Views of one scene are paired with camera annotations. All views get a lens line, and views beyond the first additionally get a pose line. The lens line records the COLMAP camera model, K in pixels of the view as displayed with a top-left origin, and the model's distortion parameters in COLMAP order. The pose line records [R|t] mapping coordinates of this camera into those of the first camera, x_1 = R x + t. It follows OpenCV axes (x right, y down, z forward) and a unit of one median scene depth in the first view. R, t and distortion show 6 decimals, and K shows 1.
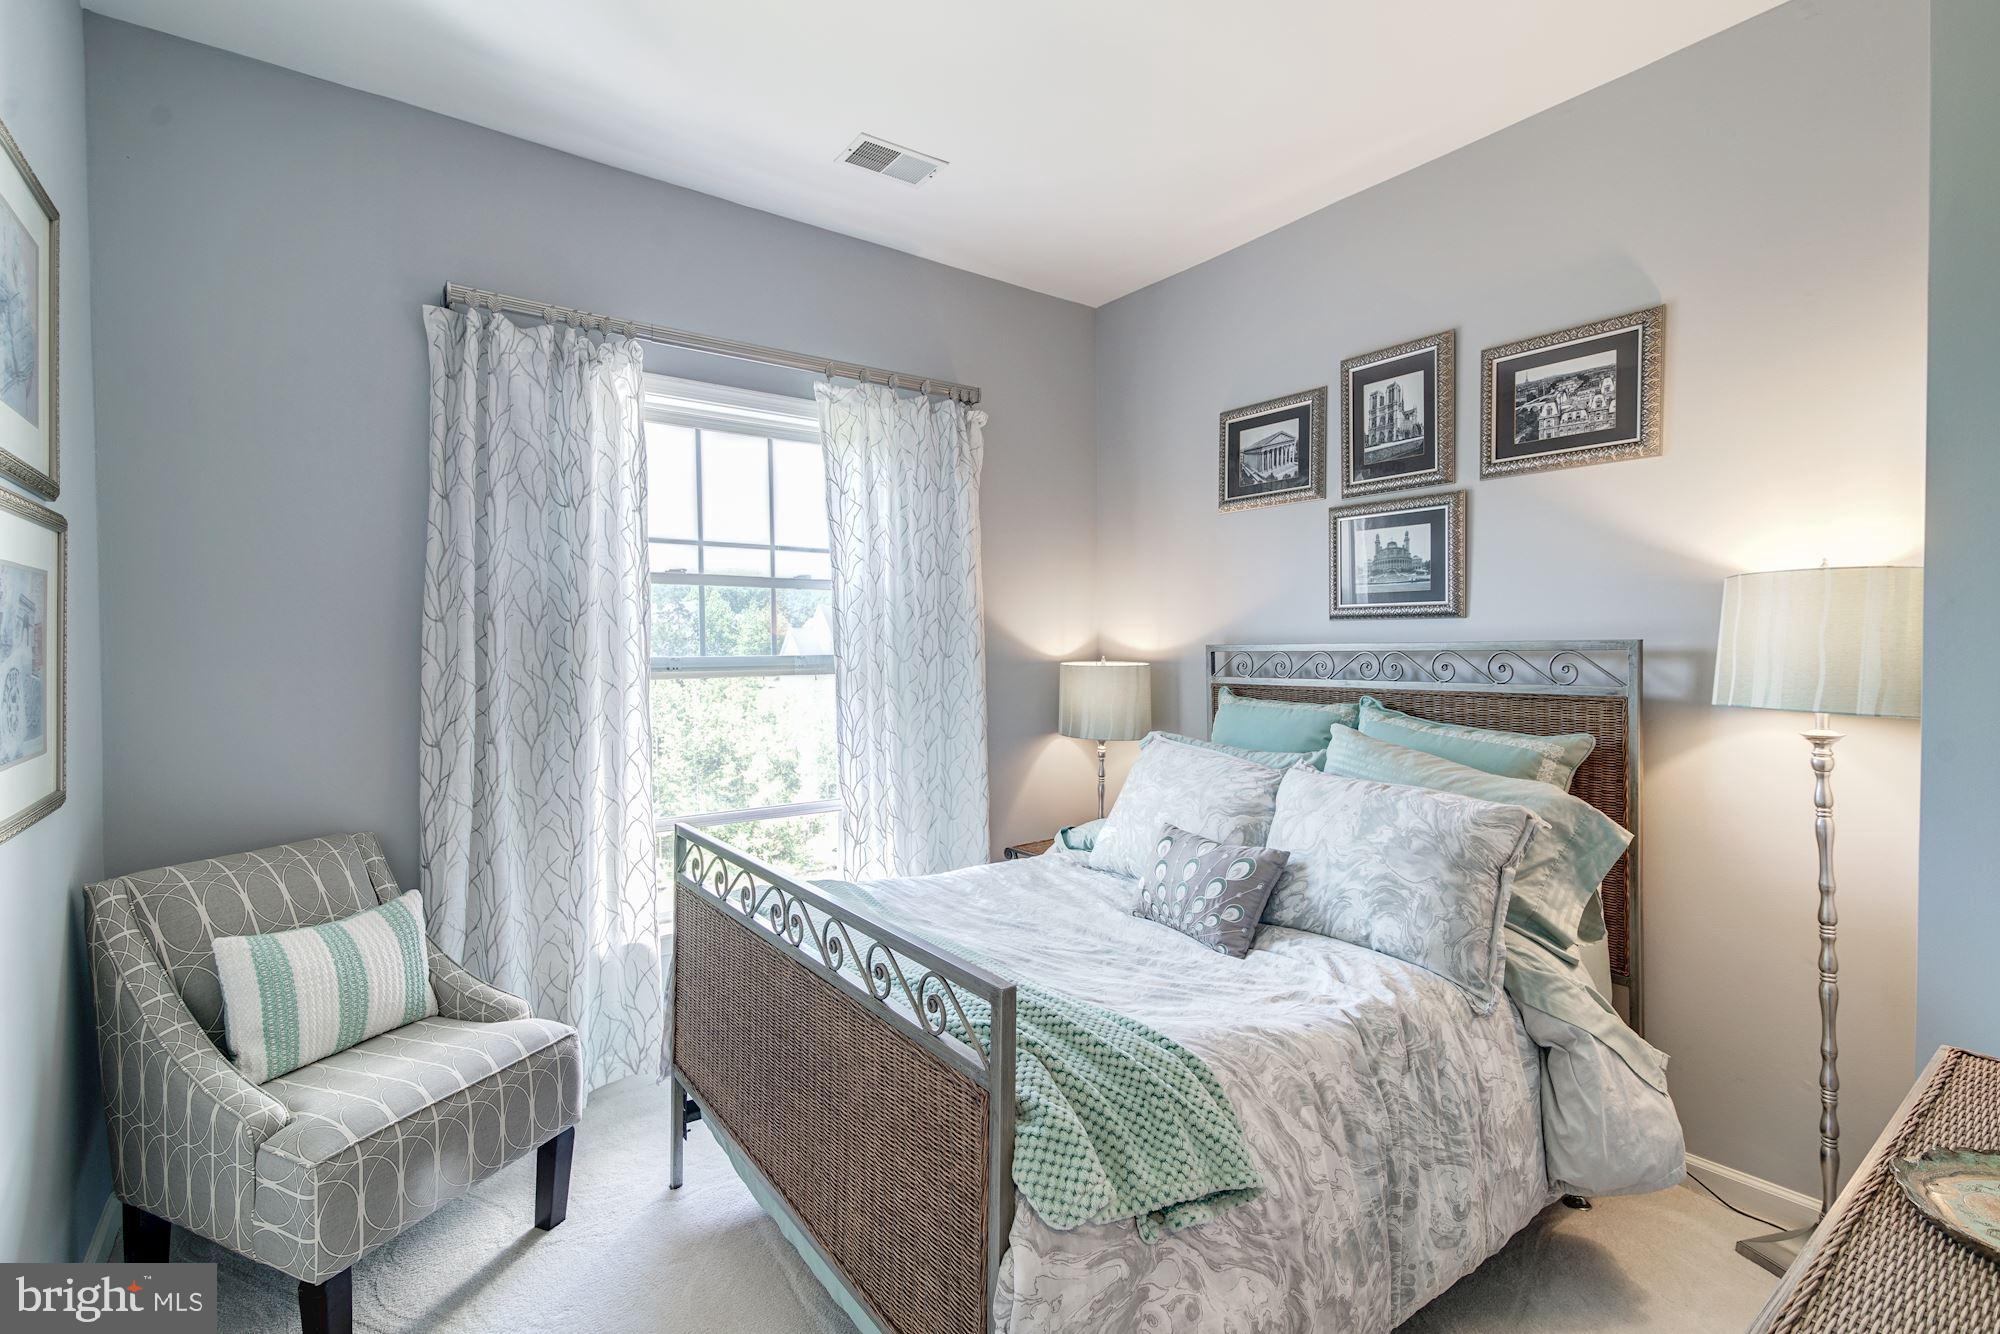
lens RADIAL K [[905.6, 0, 1003.3], [0, 905.6, 664.0], [0, 0, 1]] dist [-0.002236, 0.000635]
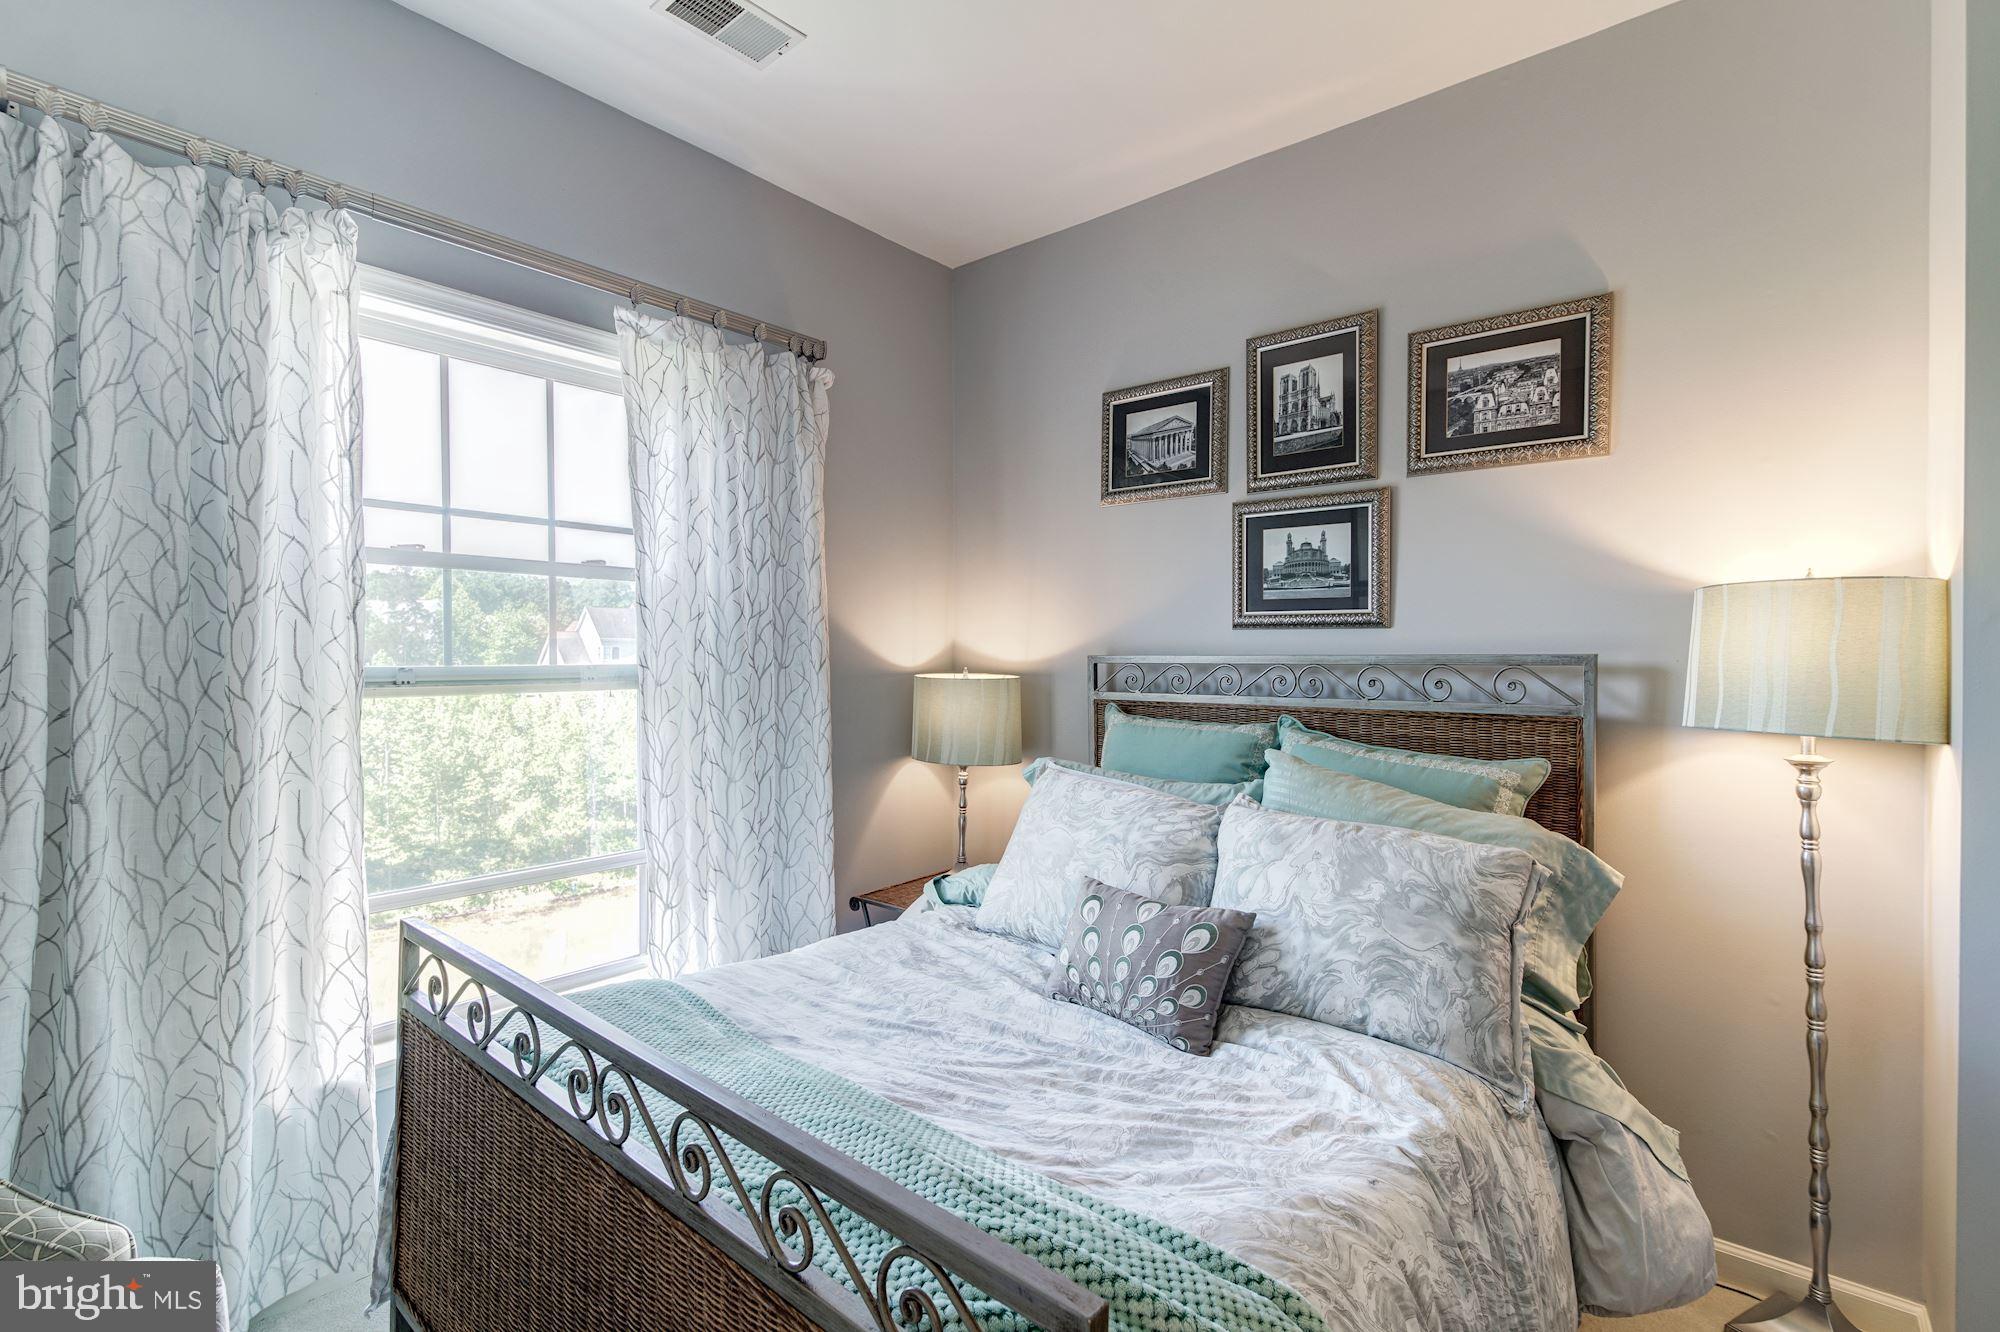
lens RADIAL K [[905.6, 0, 1003.3], [0, 905.6, 663.0], [0, 0, 1]] dist [-0.002236, 0.000635]
pose [[0.973127, 0.005898, 0.230194, -0.077502], [-0.003605, 0.999940, -0.010380, -0.005898], [-0.230241, 0.009271, 0.973089, 0.225469]]
